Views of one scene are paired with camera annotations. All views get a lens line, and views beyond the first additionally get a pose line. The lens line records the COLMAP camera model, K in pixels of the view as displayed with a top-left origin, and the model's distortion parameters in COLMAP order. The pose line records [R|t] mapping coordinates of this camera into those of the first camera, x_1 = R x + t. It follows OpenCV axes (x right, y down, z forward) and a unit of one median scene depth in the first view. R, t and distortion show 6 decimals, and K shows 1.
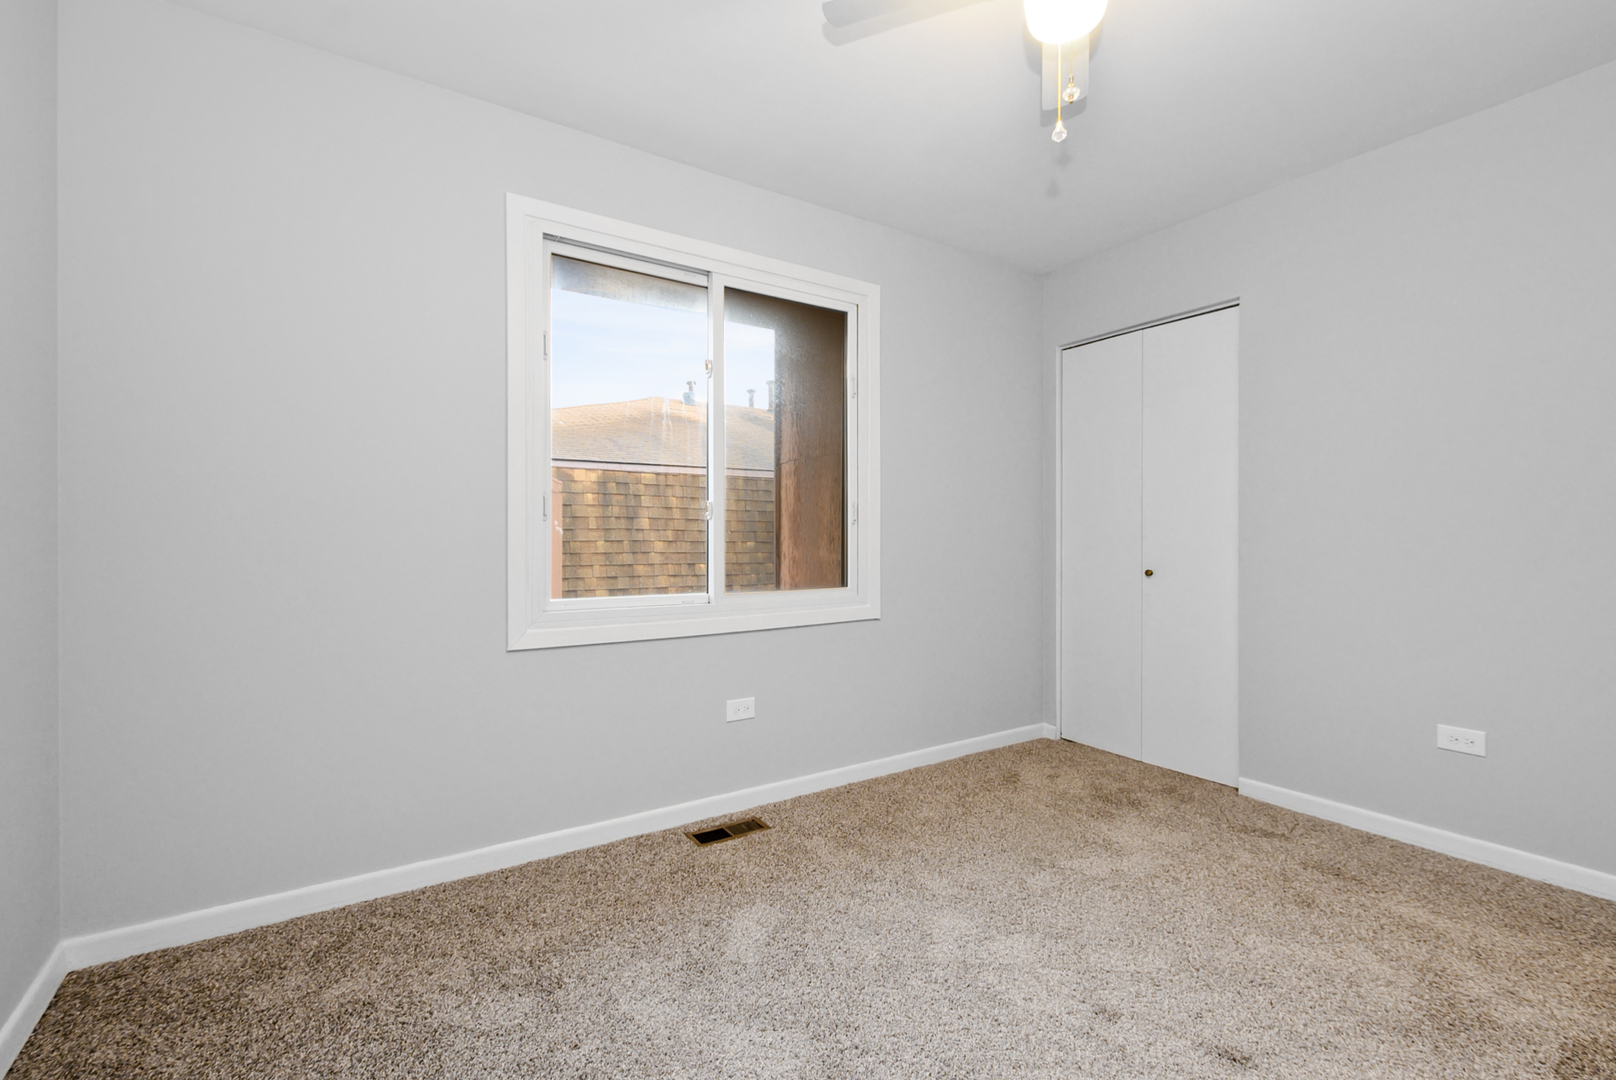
lens RADIAL K [[715.2, 0, 800.7], [0, 715.2, 534.4], [0, 0, 1]] dist [0.007988, -0.002517]
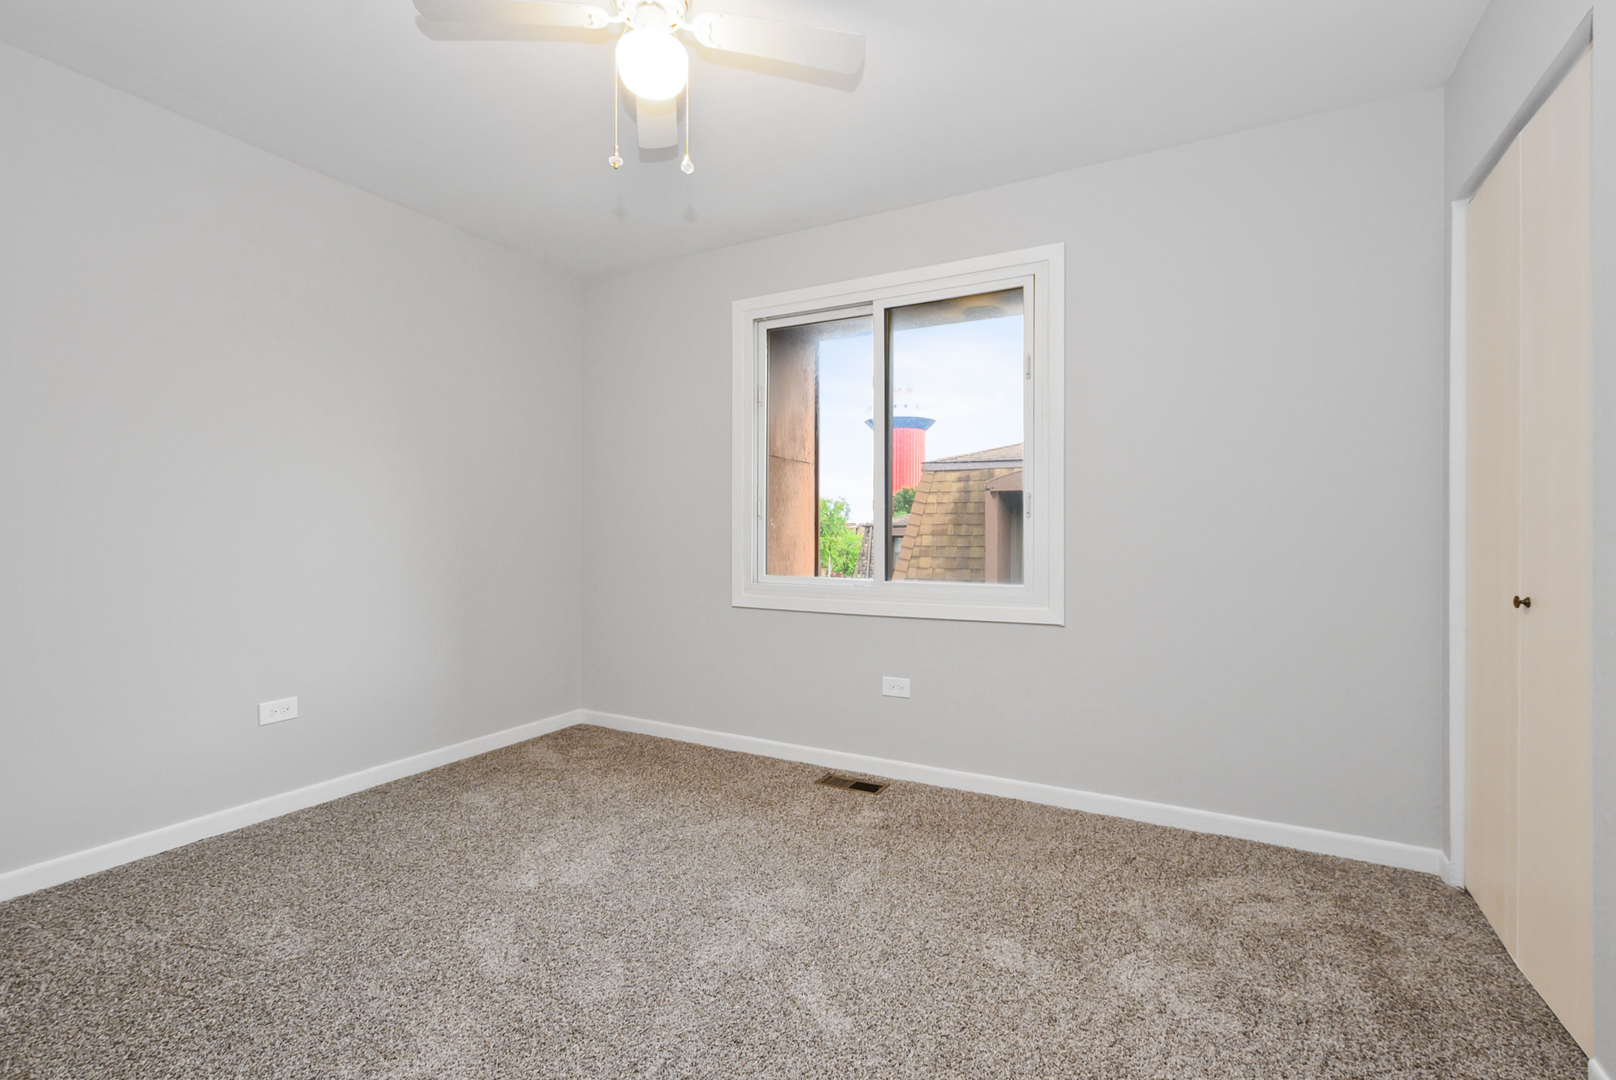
lens RADIAL K [[715.2, 0, 832.5], [0, 715.2, 525.0], [0, 0, 1]] dist [0.007988, -0.002517]
pose [[0.480598, -0.006931, -0.876914, 0.830230], [-0.000998, 0.999964, -0.008451, 0.004222], [0.876940, 0.004937, 0.480574, 0.380781]]
